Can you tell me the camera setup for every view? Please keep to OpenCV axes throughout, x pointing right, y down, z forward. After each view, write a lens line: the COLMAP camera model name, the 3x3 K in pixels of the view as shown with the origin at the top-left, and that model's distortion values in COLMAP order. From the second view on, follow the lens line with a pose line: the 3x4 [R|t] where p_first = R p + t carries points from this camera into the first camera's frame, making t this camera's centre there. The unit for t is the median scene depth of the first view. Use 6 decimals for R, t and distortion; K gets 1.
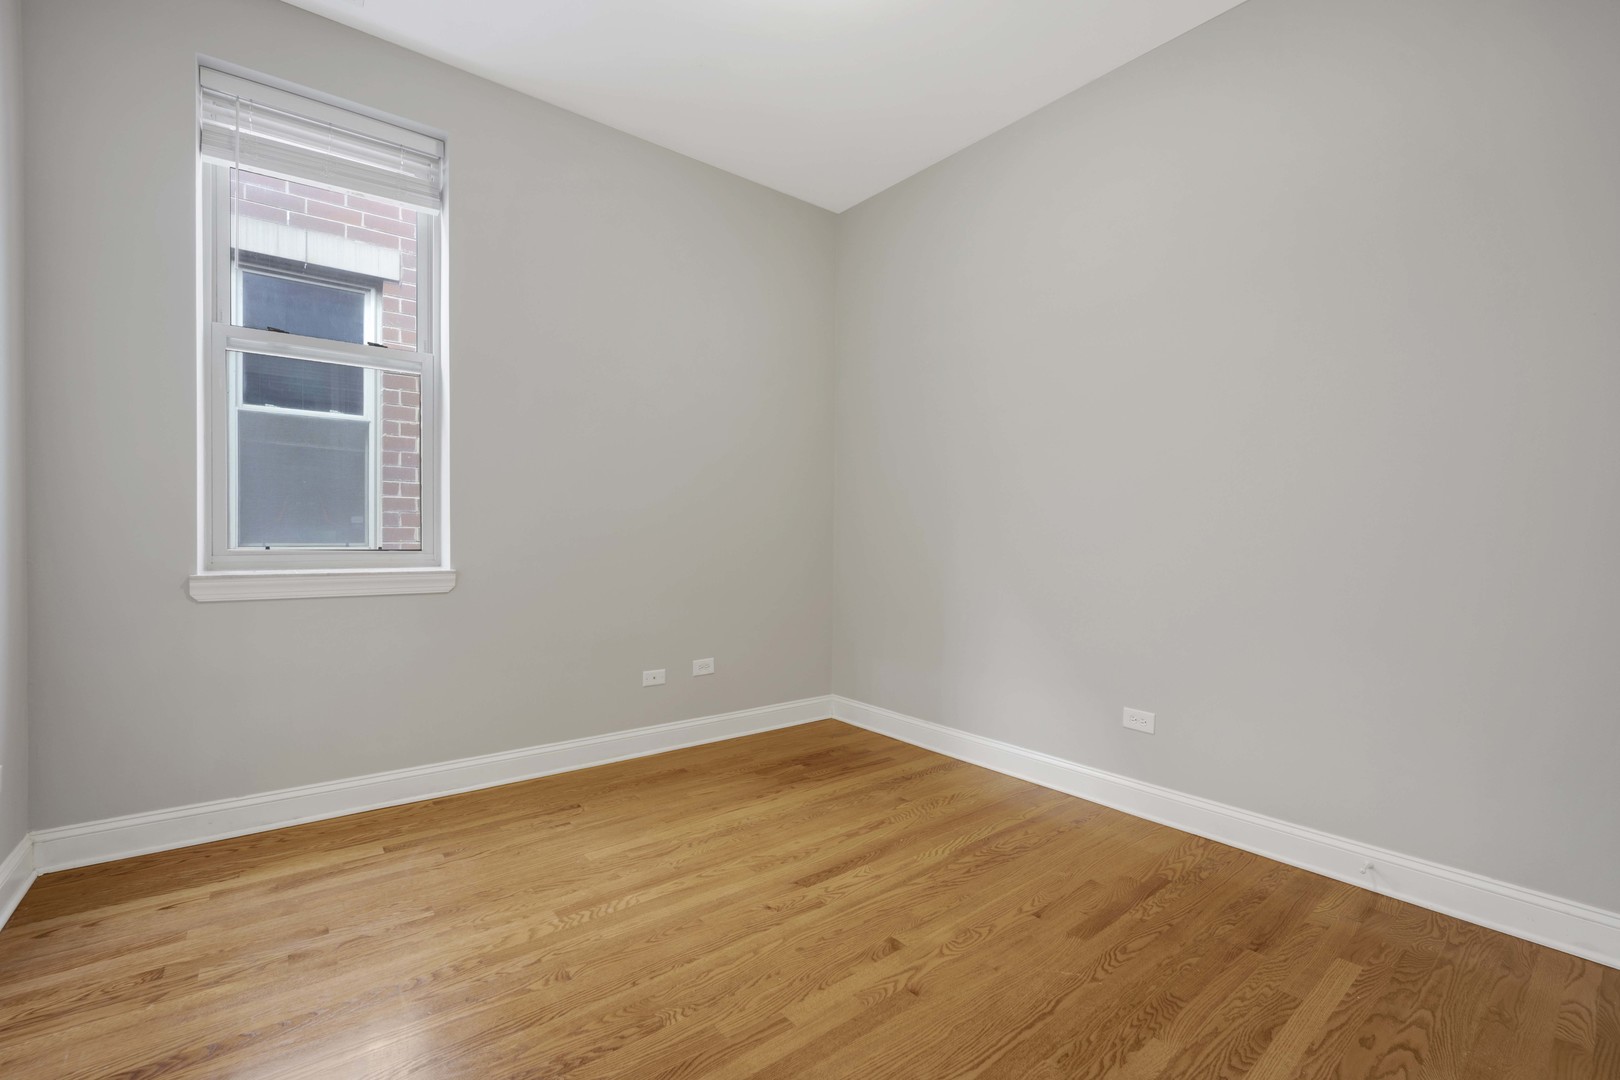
lens RADIAL K [[675.6, 0, 798.7], [0, 675.6, 543.1], [0, 0, 1]] dist [-0.019840, -0.001871]
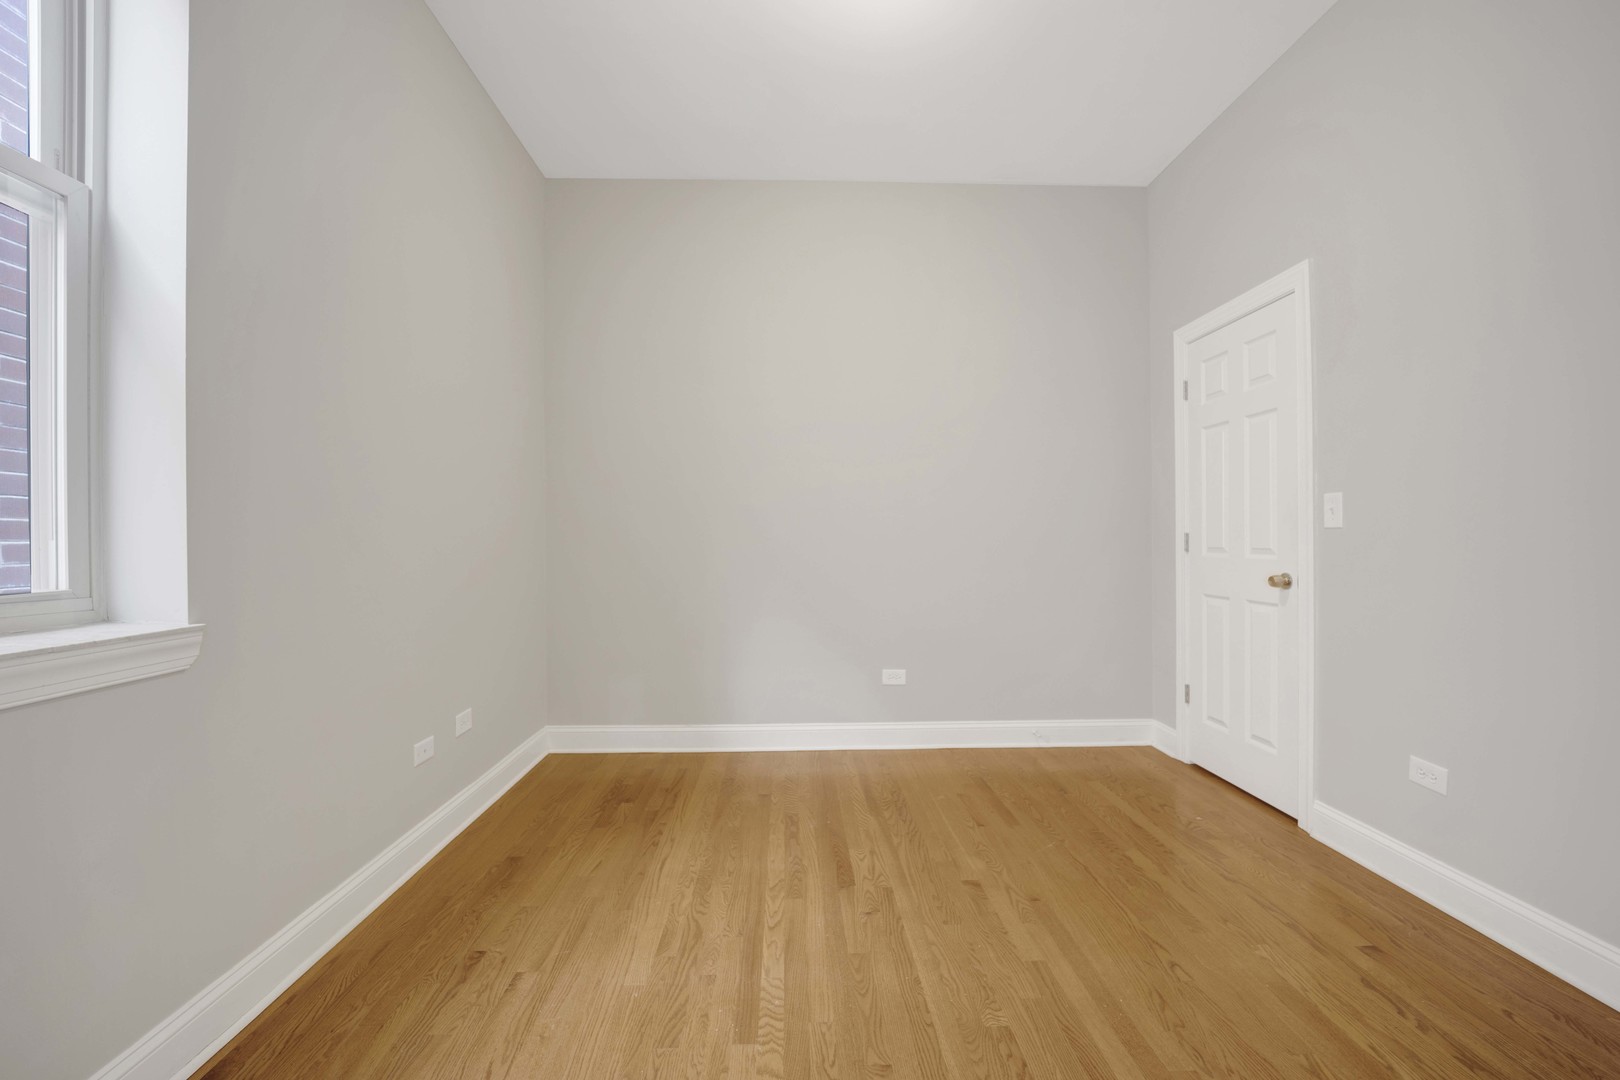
lens RADIAL K [[675.6, 0, 767.5], [0, 675.6, 535.4], [0, 0, 1]] dist [-0.019840, -0.001871]
pose [[0.620766, -0.014796, 0.783856, -0.796616], [0.023548, 0.999723, 0.000222, -0.025738], [-0.783642, 0.018321, 0.620942, 0.416110]]
